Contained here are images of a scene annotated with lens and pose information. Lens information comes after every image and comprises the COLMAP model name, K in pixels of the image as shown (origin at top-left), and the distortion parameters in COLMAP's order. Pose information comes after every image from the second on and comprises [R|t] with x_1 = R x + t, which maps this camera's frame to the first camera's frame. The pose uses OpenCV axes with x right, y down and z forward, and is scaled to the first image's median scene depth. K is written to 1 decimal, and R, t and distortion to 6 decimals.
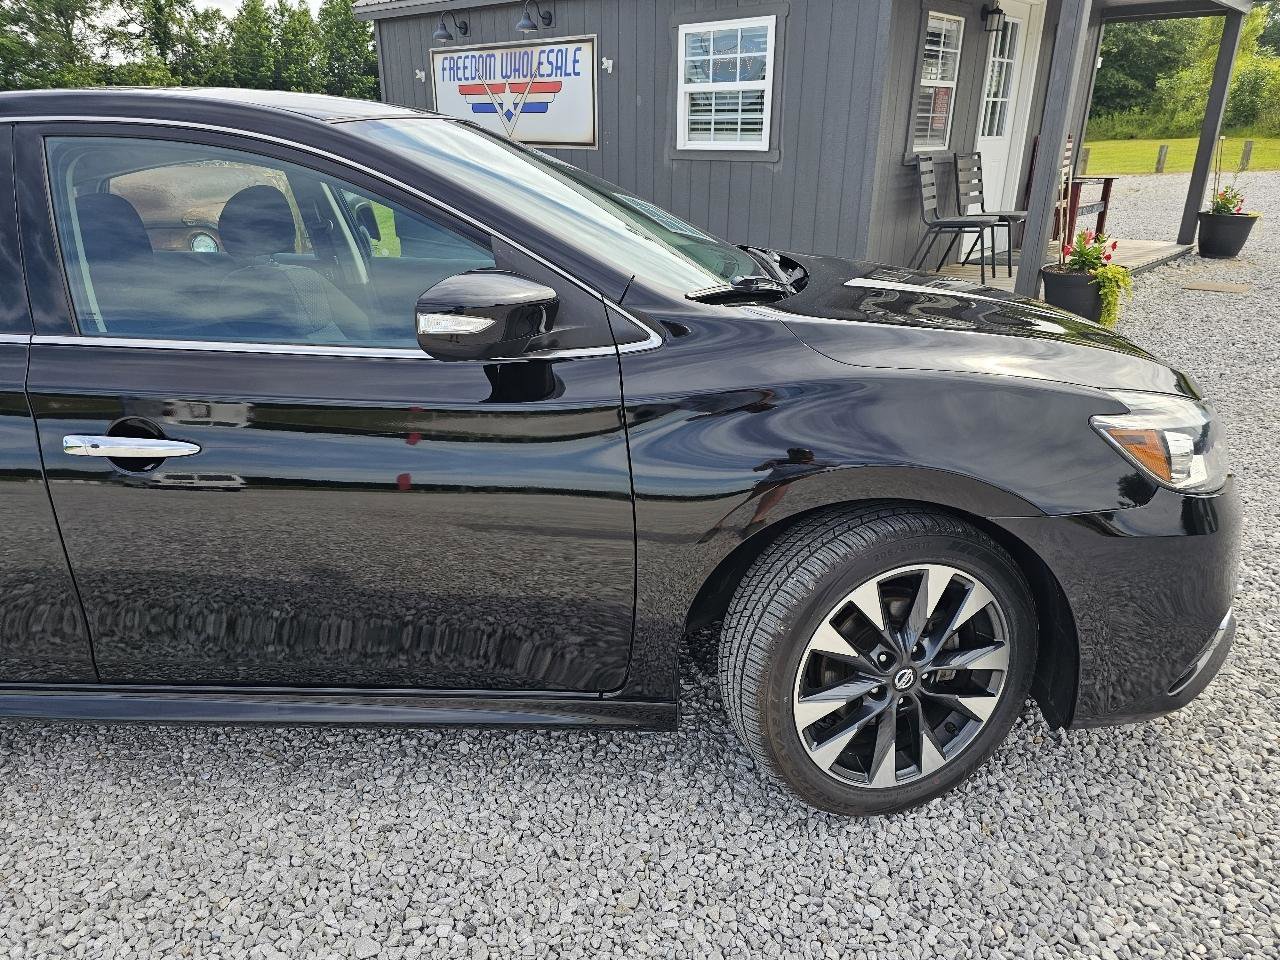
lens RADIAL K [[871.7, 0, 639.1], [0, 871.7, 480.5], [0, 0, 1]] dist [0.055128, -0.054386]
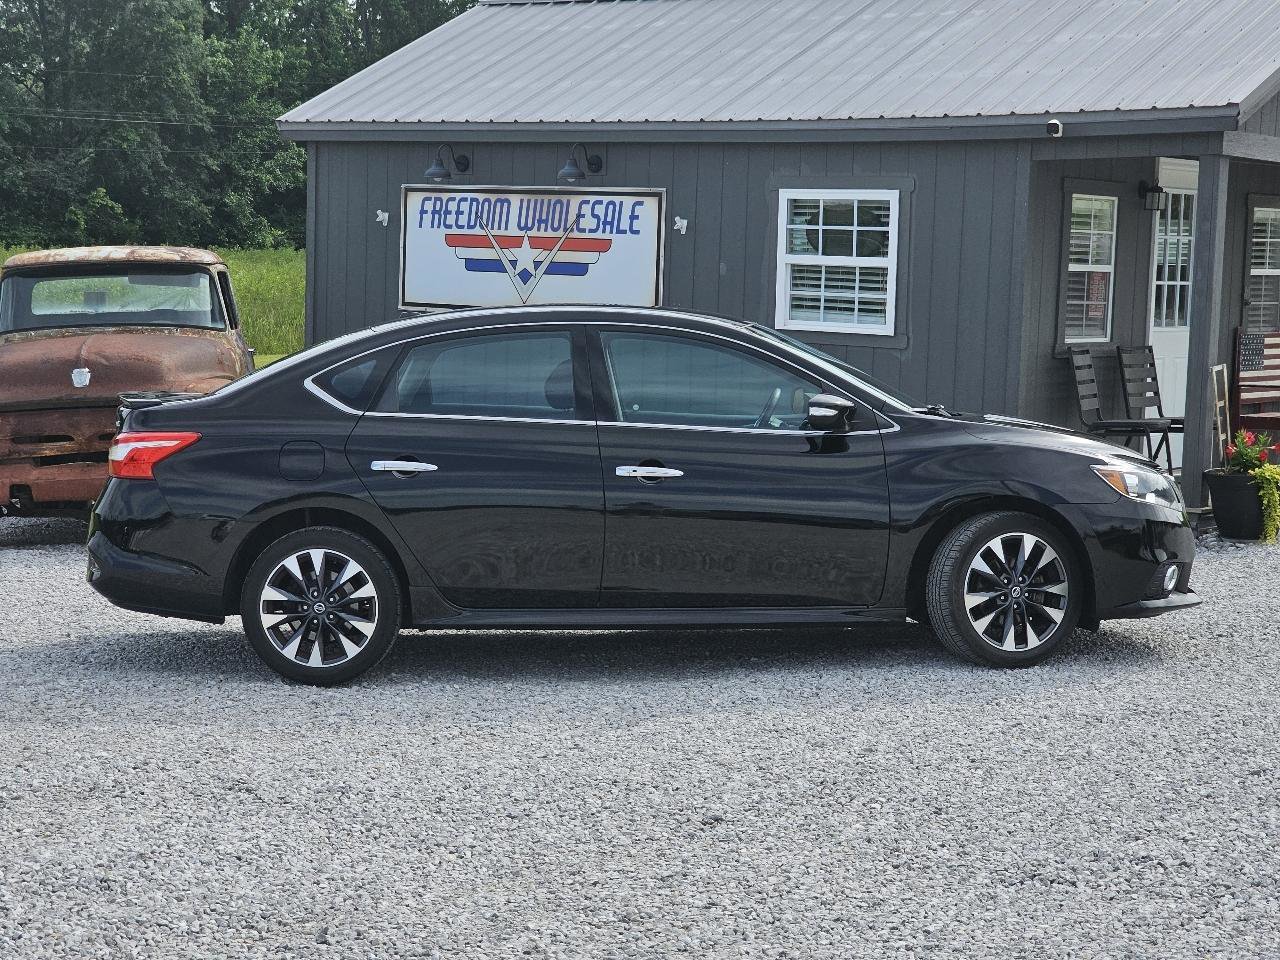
lens RADIAL K [[2521.1, 0, 643.1], [0, 2521.1, 485.1], [0, 0, 1]] dist [-0.046803, 0.000000]
pose [[0.996735, 0.024050, 0.077078, -0.254141], [-0.001235, 0.959040, -0.283268, 0.408614], [-0.080733, 0.282248, 0.955938, -1.144337]]
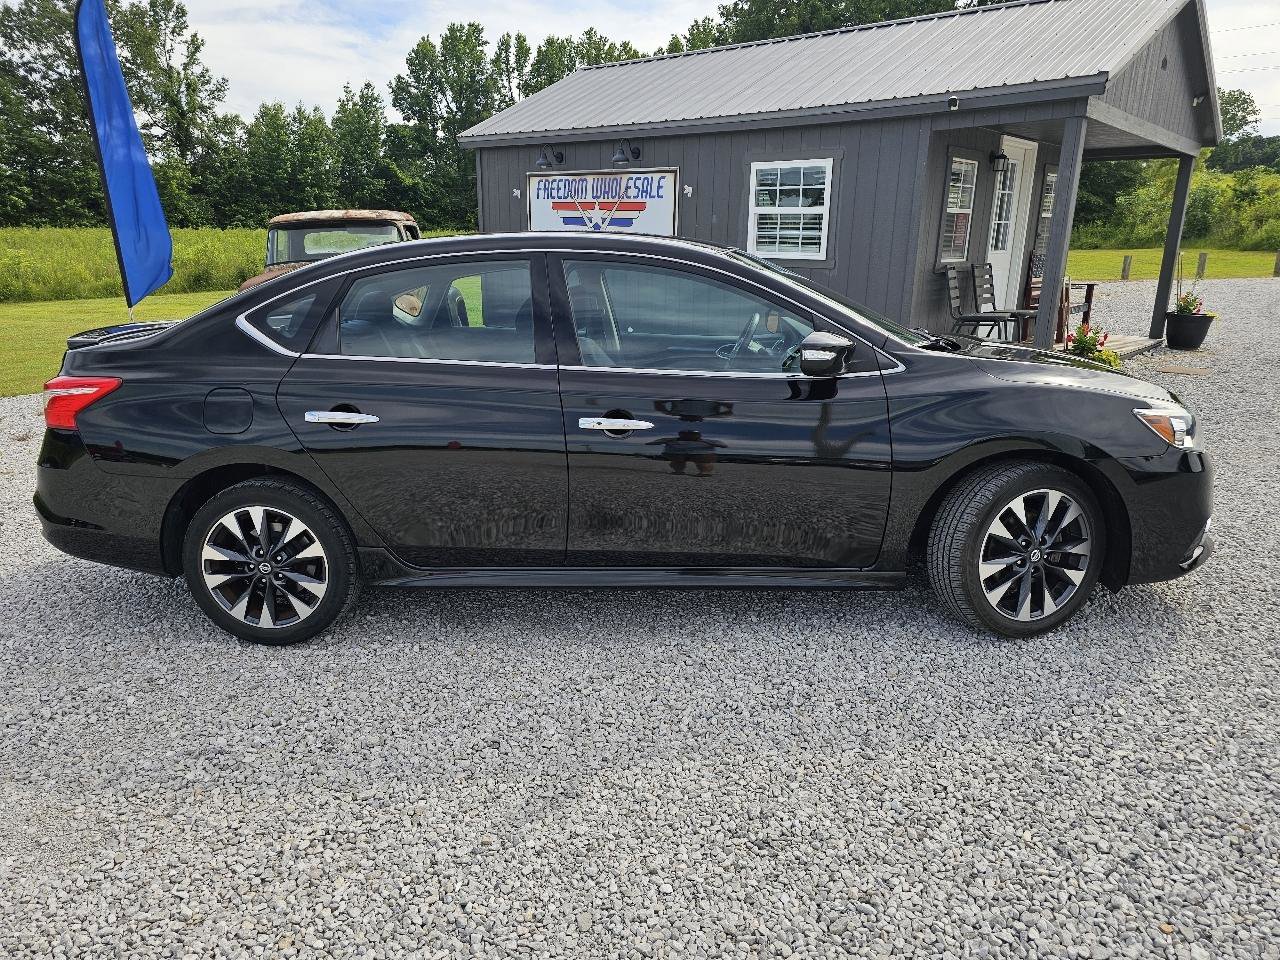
lens RADIAL K [[871.7, 0, 648.5], [0, 871.7, 476.1], [0, 0, 1]] dist [0.055128, -0.054386]
pose [[0.999541, 0.007757, 0.029294, -0.134973], [-0.004583, 0.994259, -0.106904, 0.064033], [-0.029955, 0.106720, 0.993838, -0.195229]]
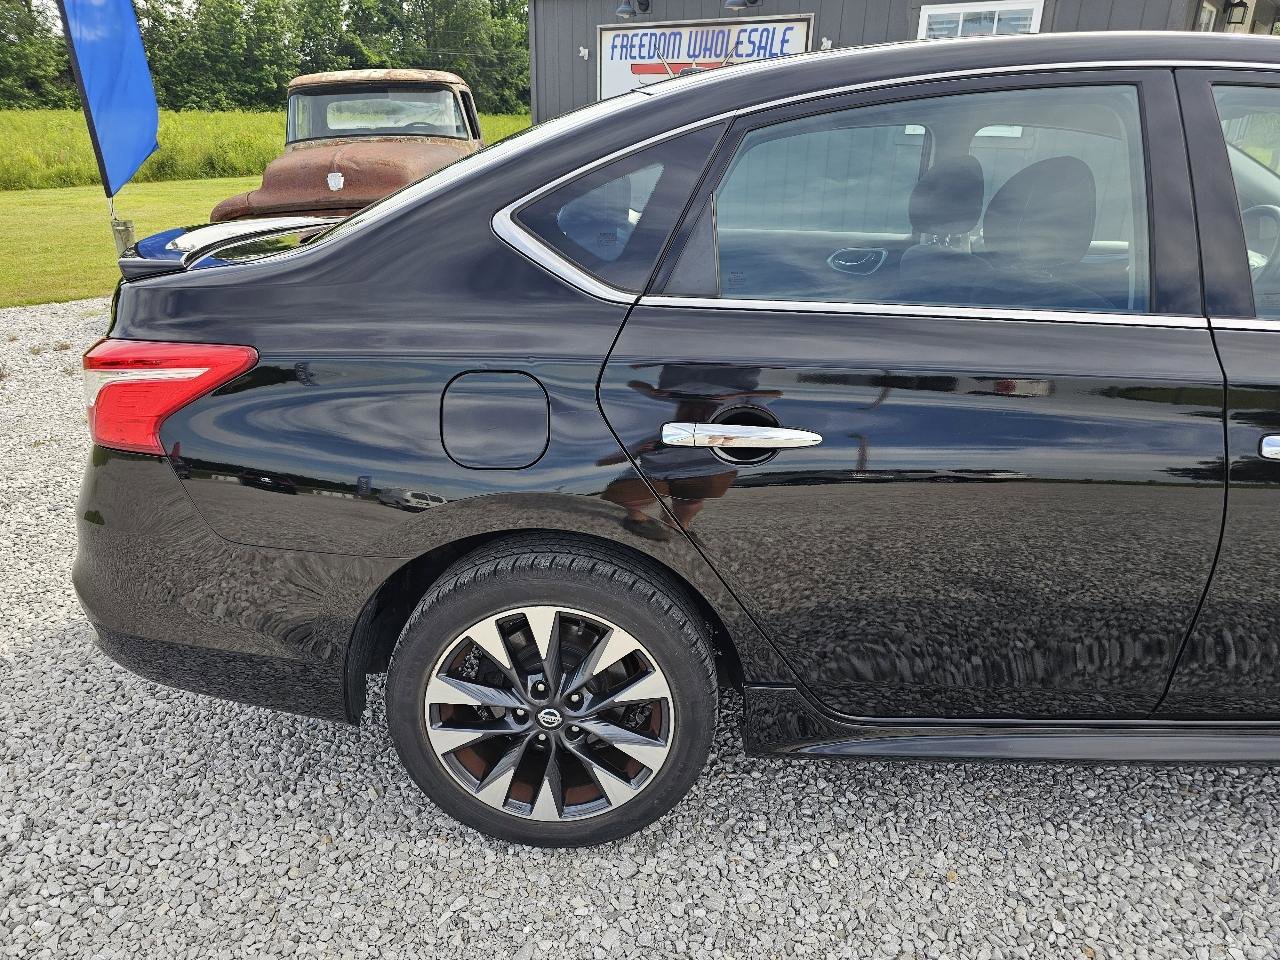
lens RADIAL K [[871.7, 0, 646.8], [0, 871.7, 476.0], [0, 0, 1]] dist [0.055128, -0.054386]
pose [[0.998283, -0.001025, 0.058567, -0.314353], [0.000682, 0.999983, 0.005862, -0.004549], [-0.058572, -0.005812, 0.998266, 0.044447]]
